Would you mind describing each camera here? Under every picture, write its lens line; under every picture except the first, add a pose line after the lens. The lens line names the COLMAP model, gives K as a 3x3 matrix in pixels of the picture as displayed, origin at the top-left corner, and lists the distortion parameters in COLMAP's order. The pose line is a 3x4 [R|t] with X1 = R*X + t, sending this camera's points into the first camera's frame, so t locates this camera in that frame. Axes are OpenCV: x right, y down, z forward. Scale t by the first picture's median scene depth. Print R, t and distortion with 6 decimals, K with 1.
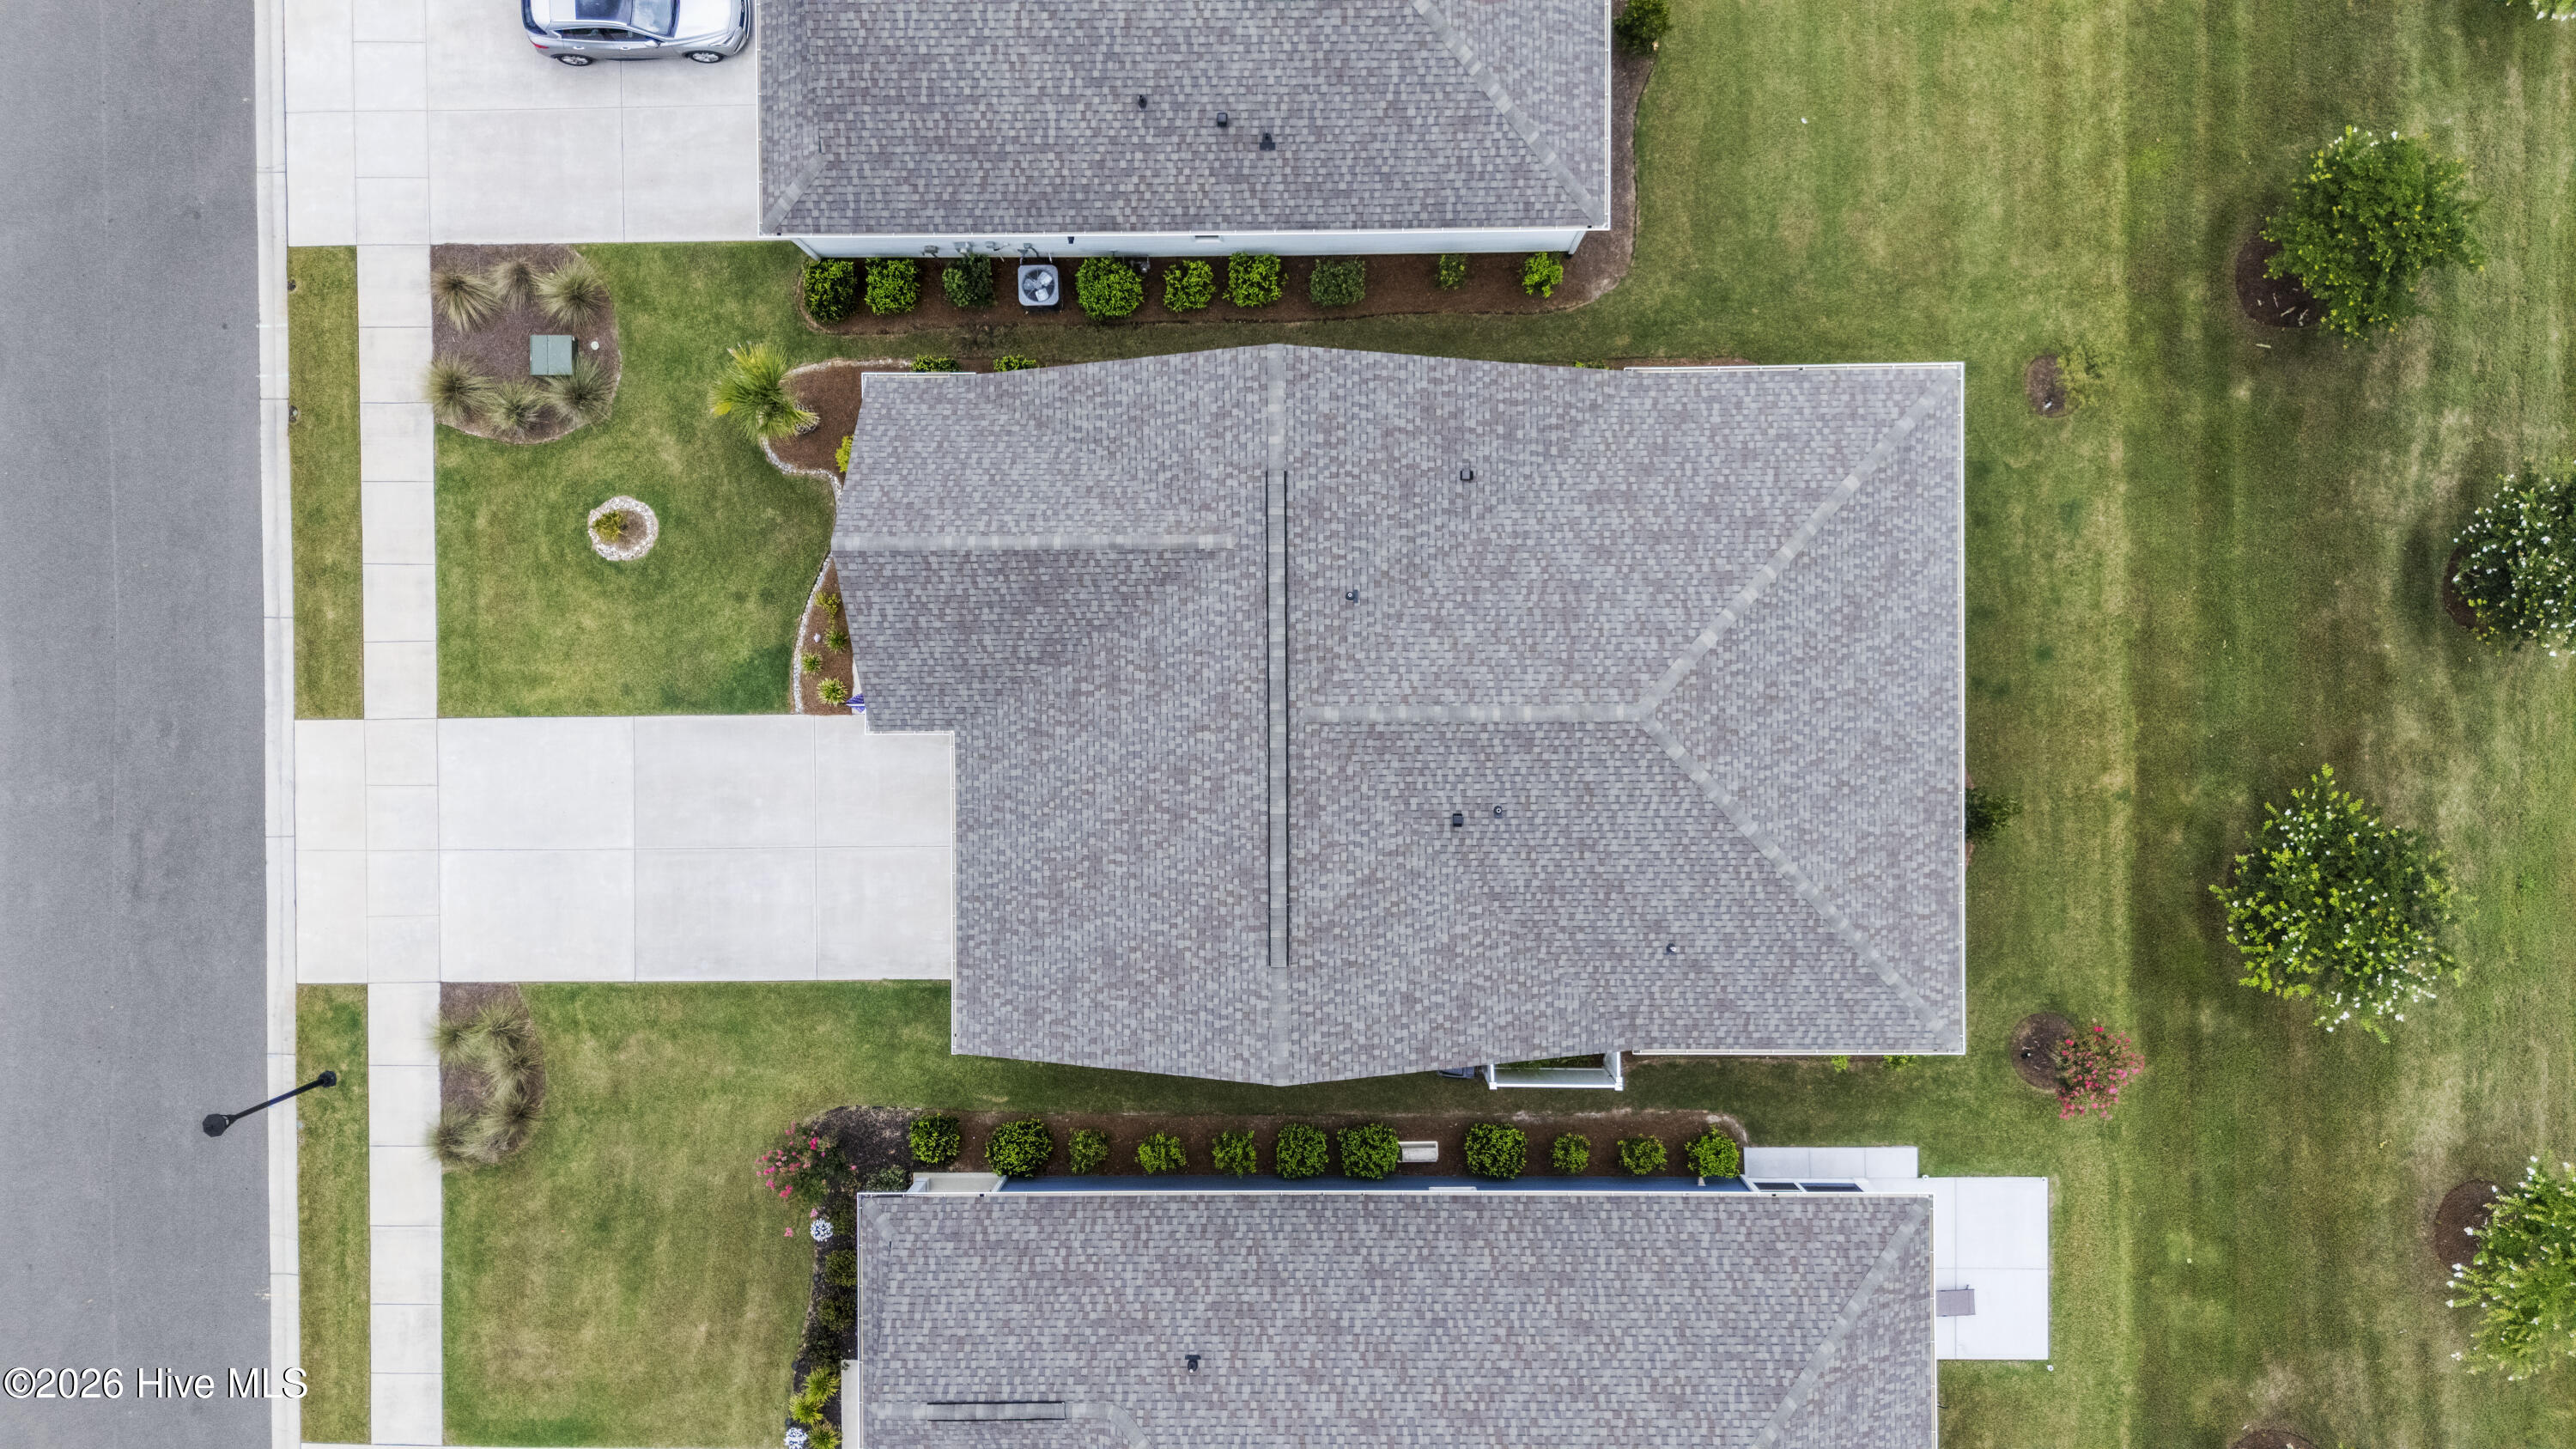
lens RADIAL K [[1875.3, 0, 1288.0], [0, 1875.3, 724.5], [0, 0, 1]] dist [0.007192, 0.001803]
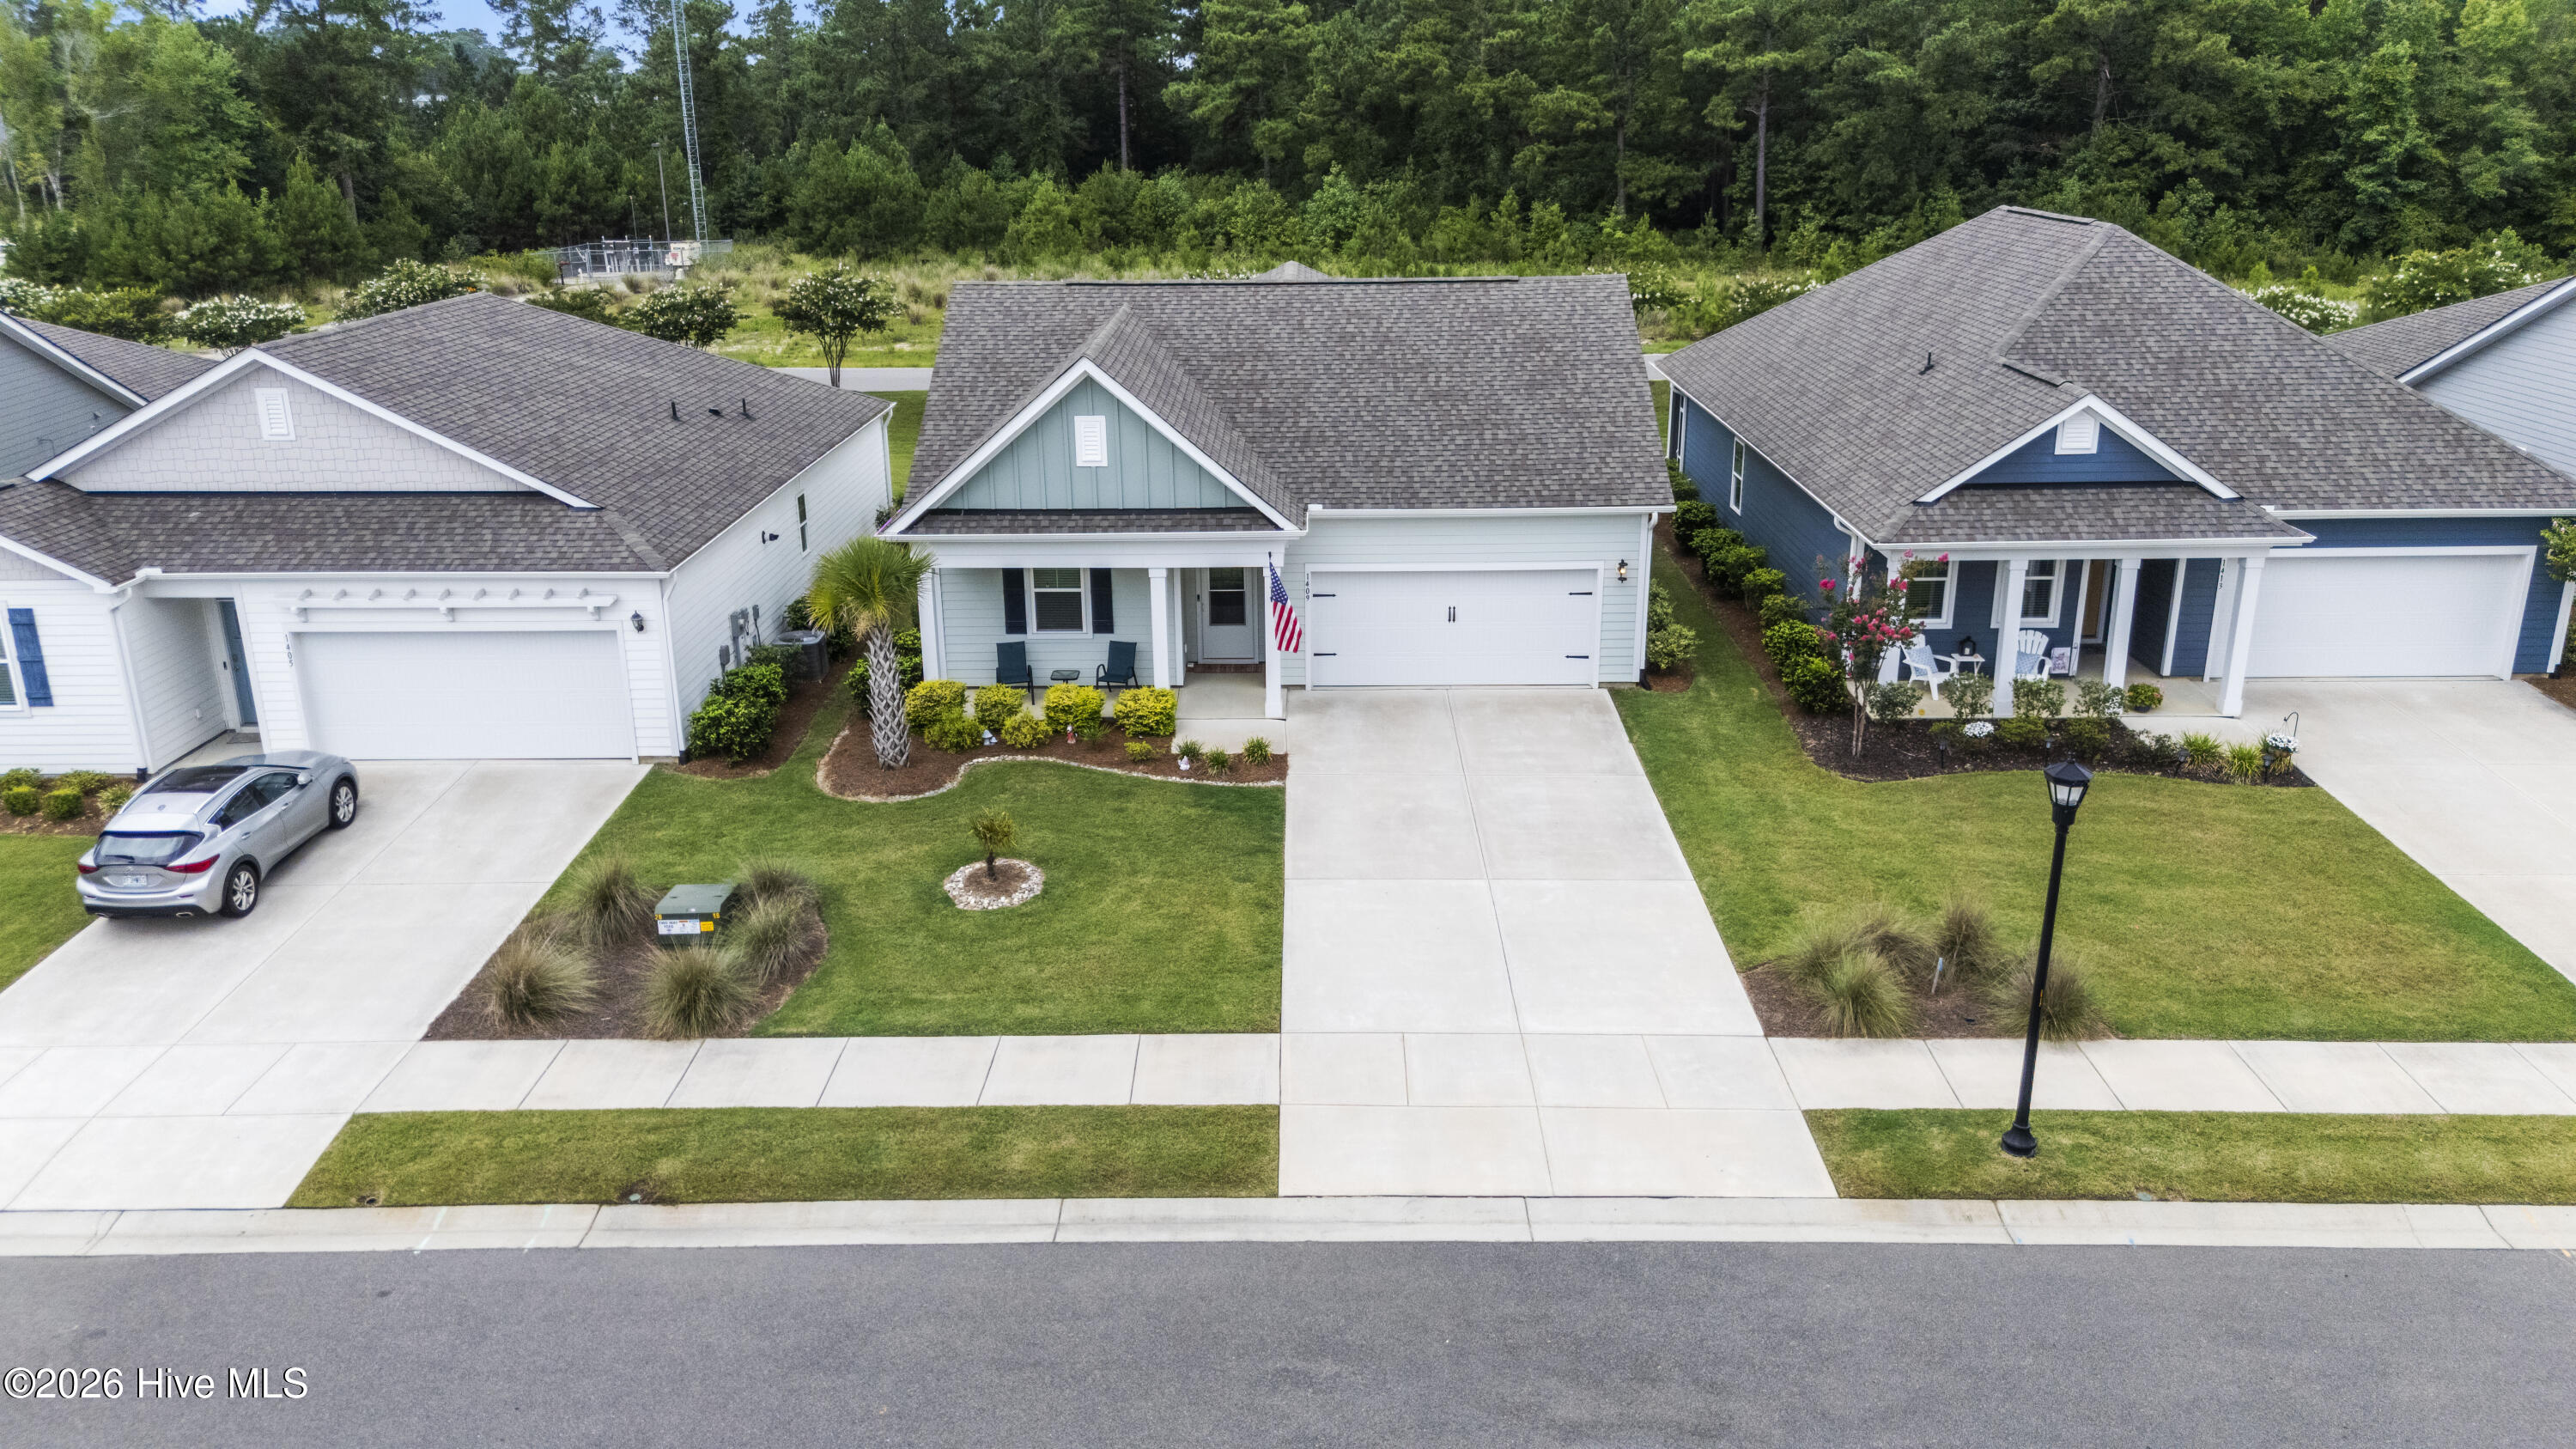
lens RADIAL K [[1875.3, 0, 1288.0], [0, 1875.3, 724.5], [0, 0, 1]] dist [0.007192, 0.001803]
pose [[0.015928, -0.302443, 0.953035, -0.951529], [0.999823, -0.004701, -0.018201, 0.009104], [0.009985, 0.953156, 0.302314, 0.750804]]
